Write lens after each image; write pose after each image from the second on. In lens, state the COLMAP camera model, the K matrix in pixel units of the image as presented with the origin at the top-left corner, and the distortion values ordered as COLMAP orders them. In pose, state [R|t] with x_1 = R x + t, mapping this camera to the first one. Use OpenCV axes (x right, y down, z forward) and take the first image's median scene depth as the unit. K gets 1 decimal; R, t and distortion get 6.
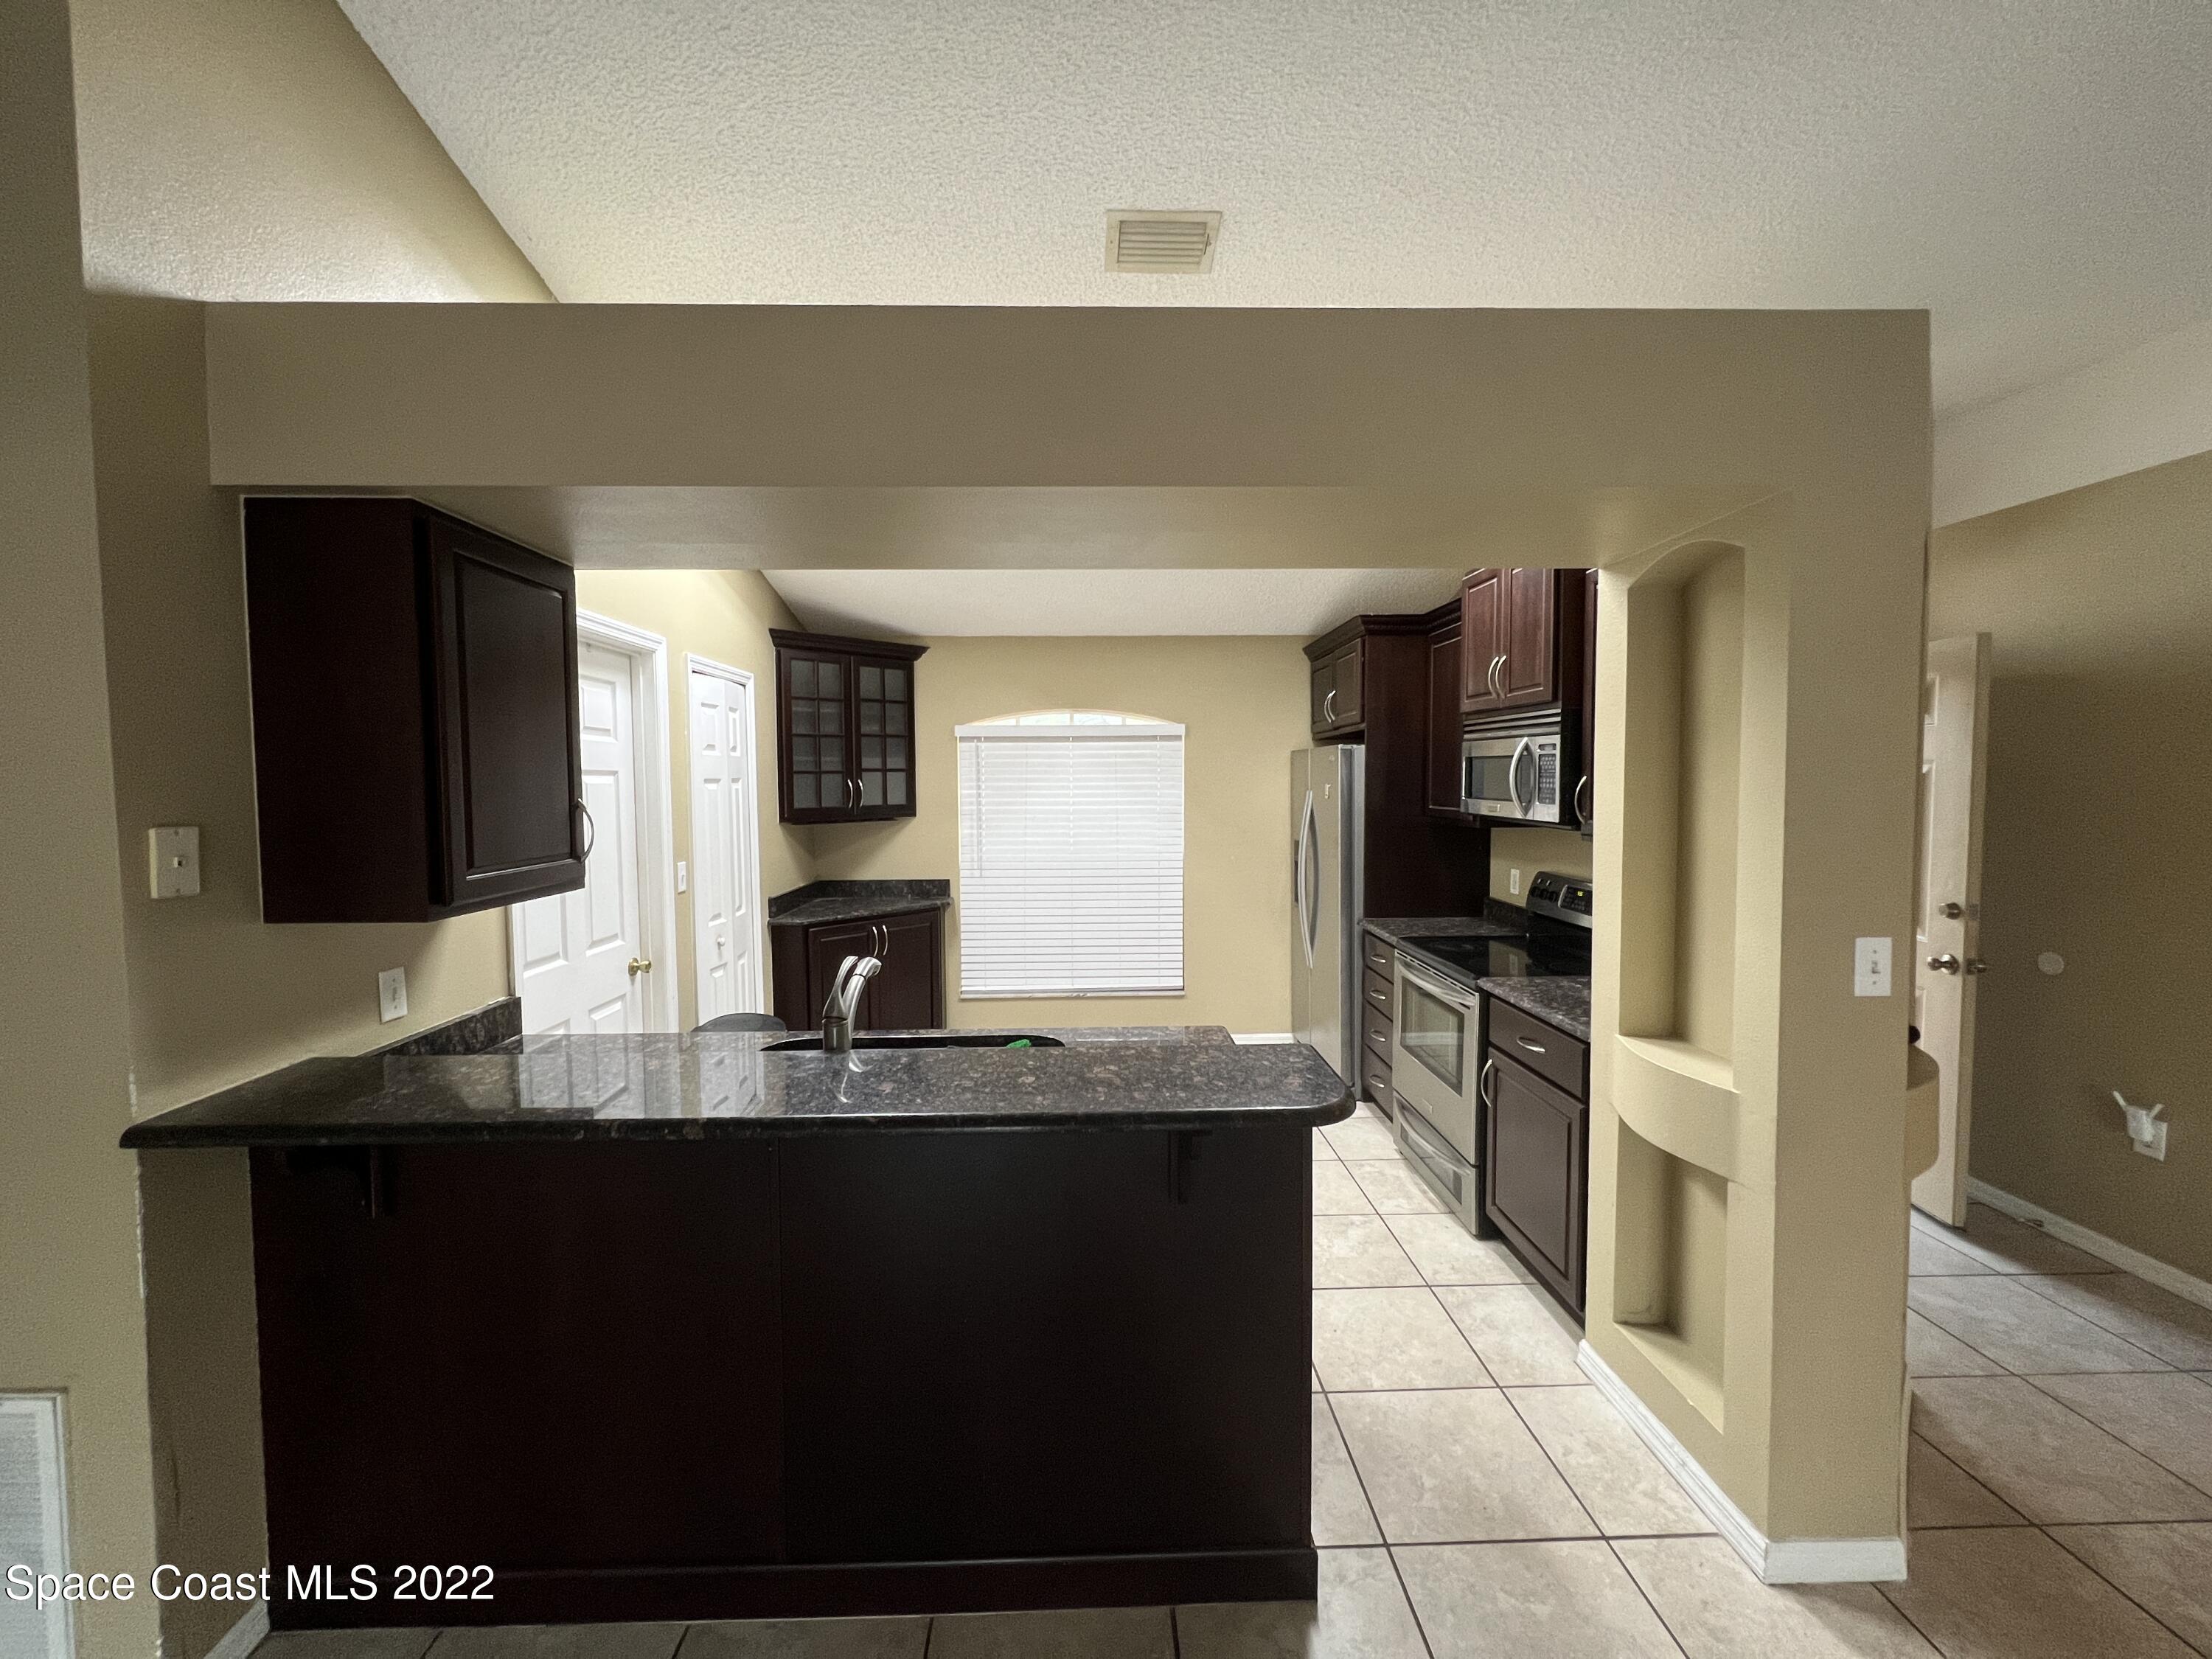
lens RADIAL K [[881.9, 0, 1106.0], [0, 881.9, 829.5], [0, 0, 1]] dist [-0.000916, 0.000396]
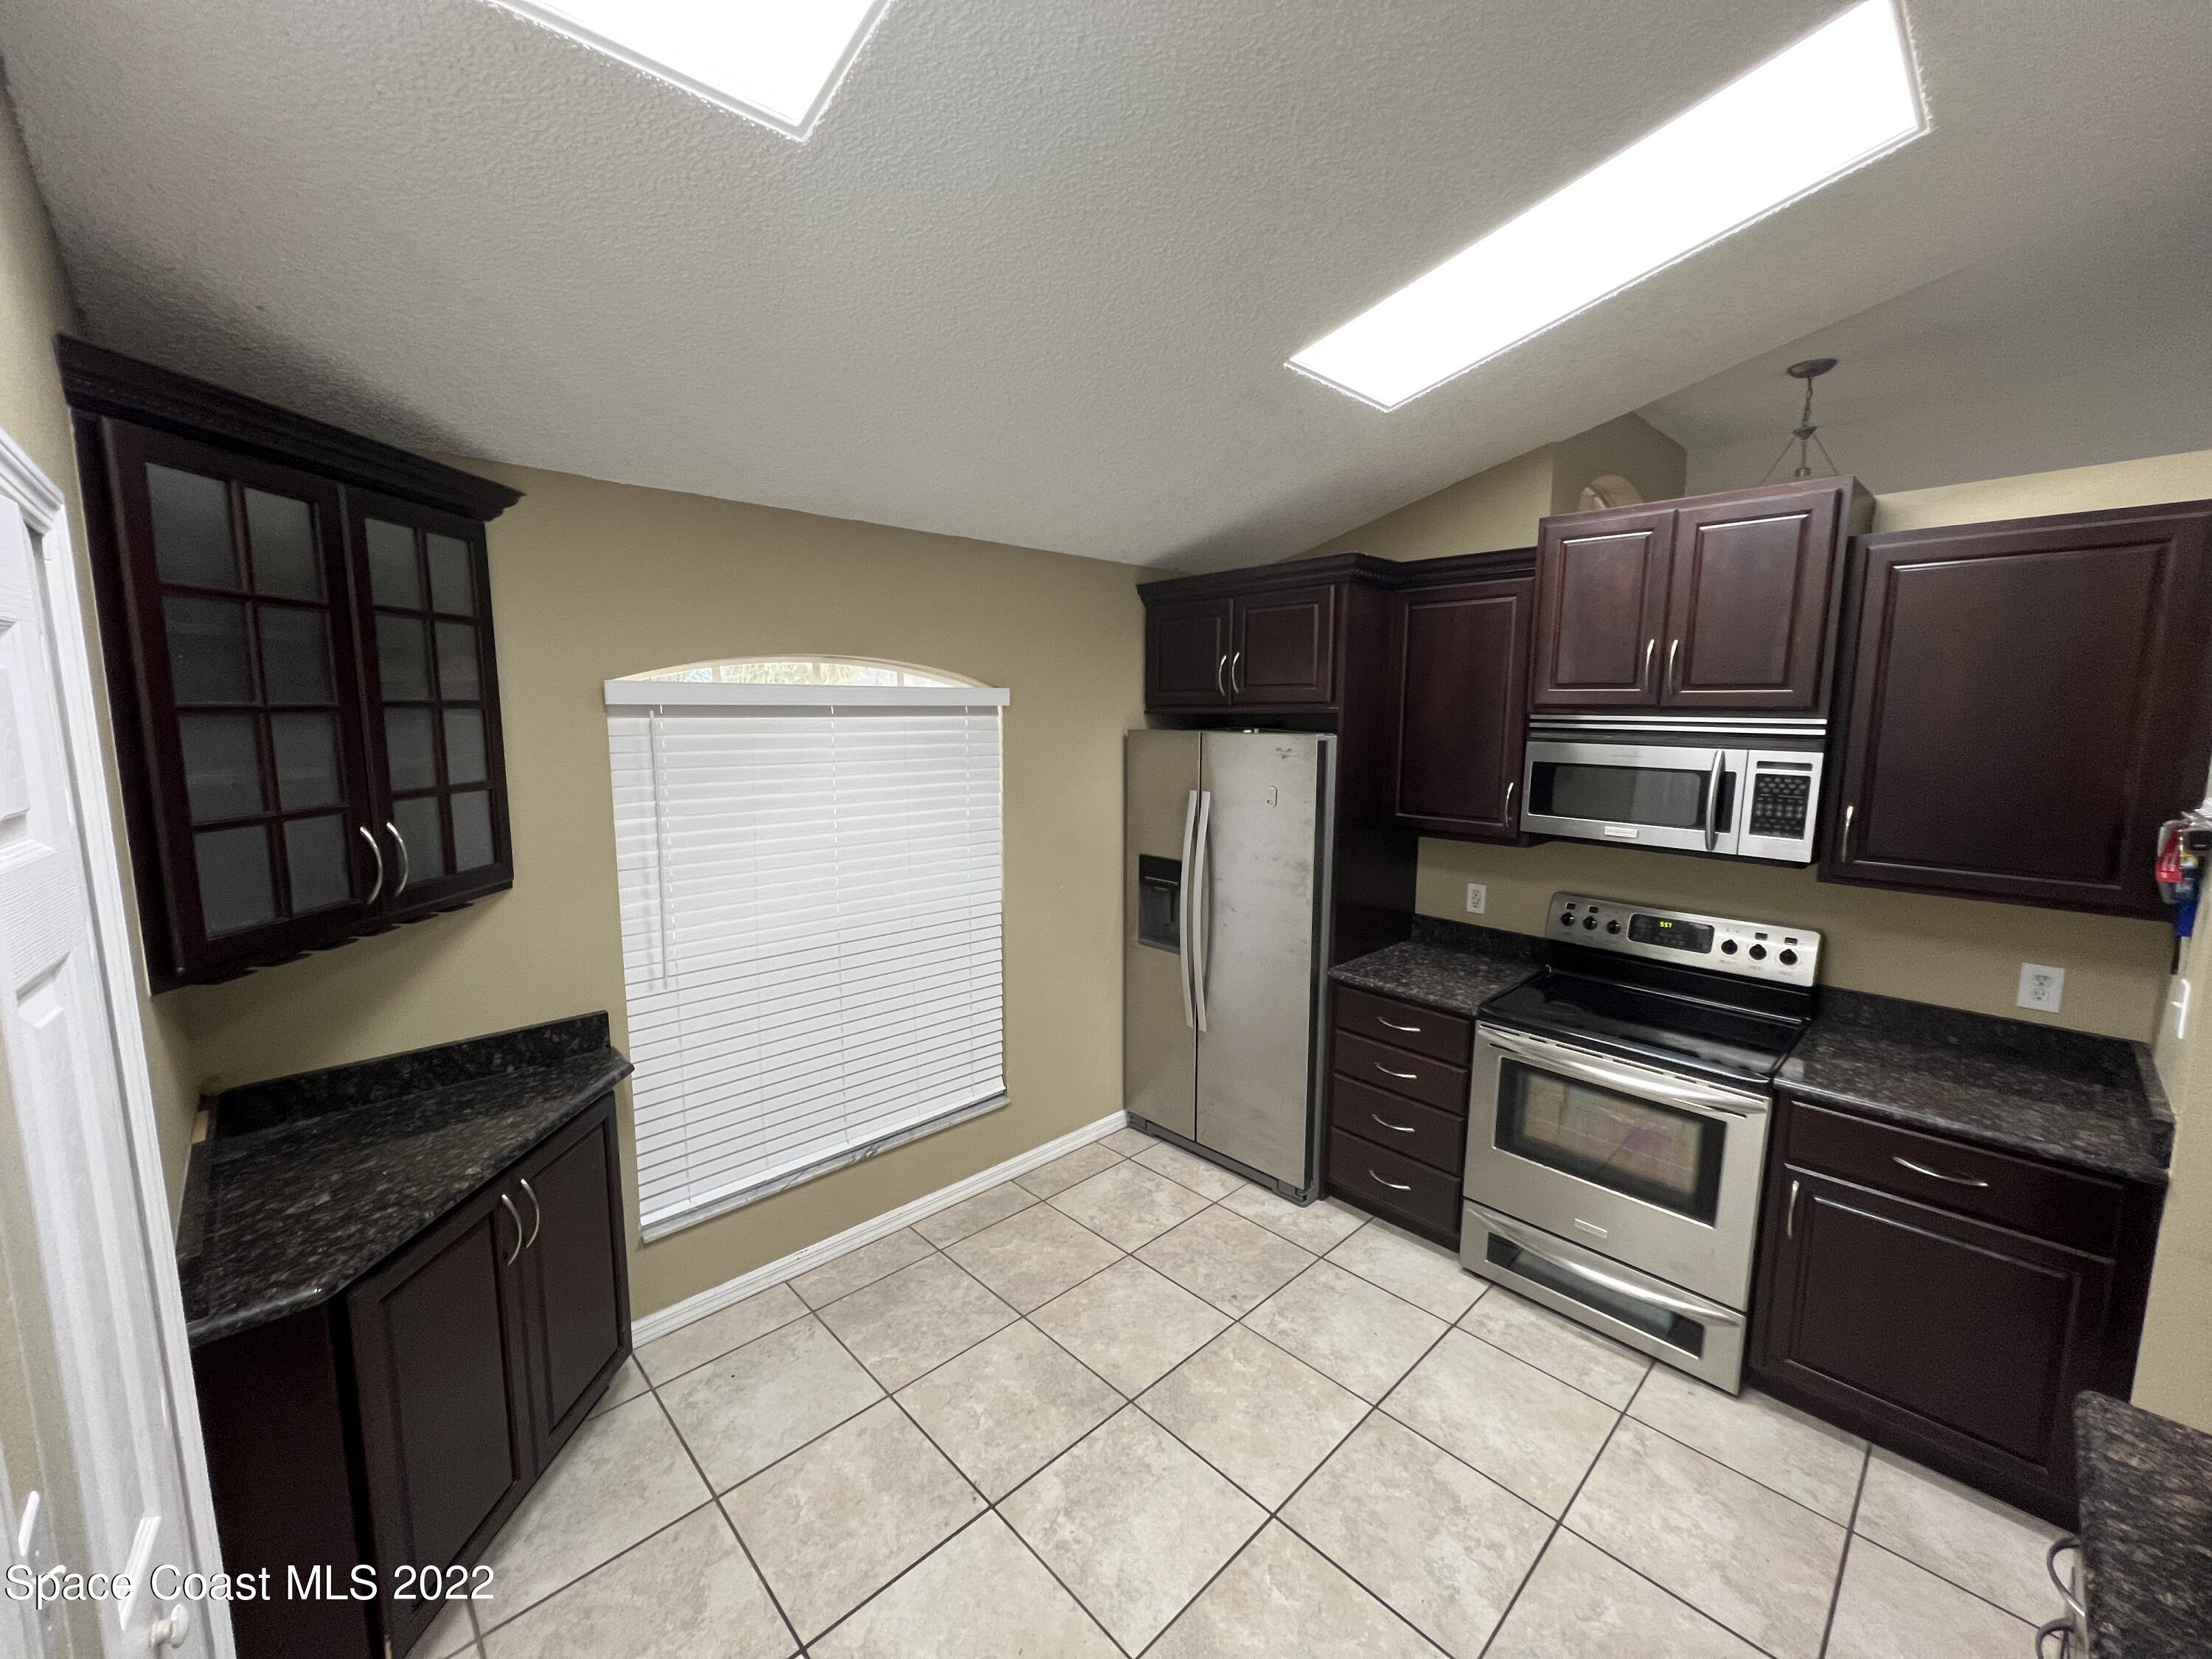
lens RADIAL K [[881.9, 0, 1106.0], [0, 881.9, 829.5], [0, 0, 1]] dist [-0.000916, 0.000396]
pose [[0.738998, -0.081256, 0.668789, -0.291608], [0.029507, 0.995651, 0.088364, -0.074262], [-0.673061, -0.045566, 0.738182, 0.489863]]
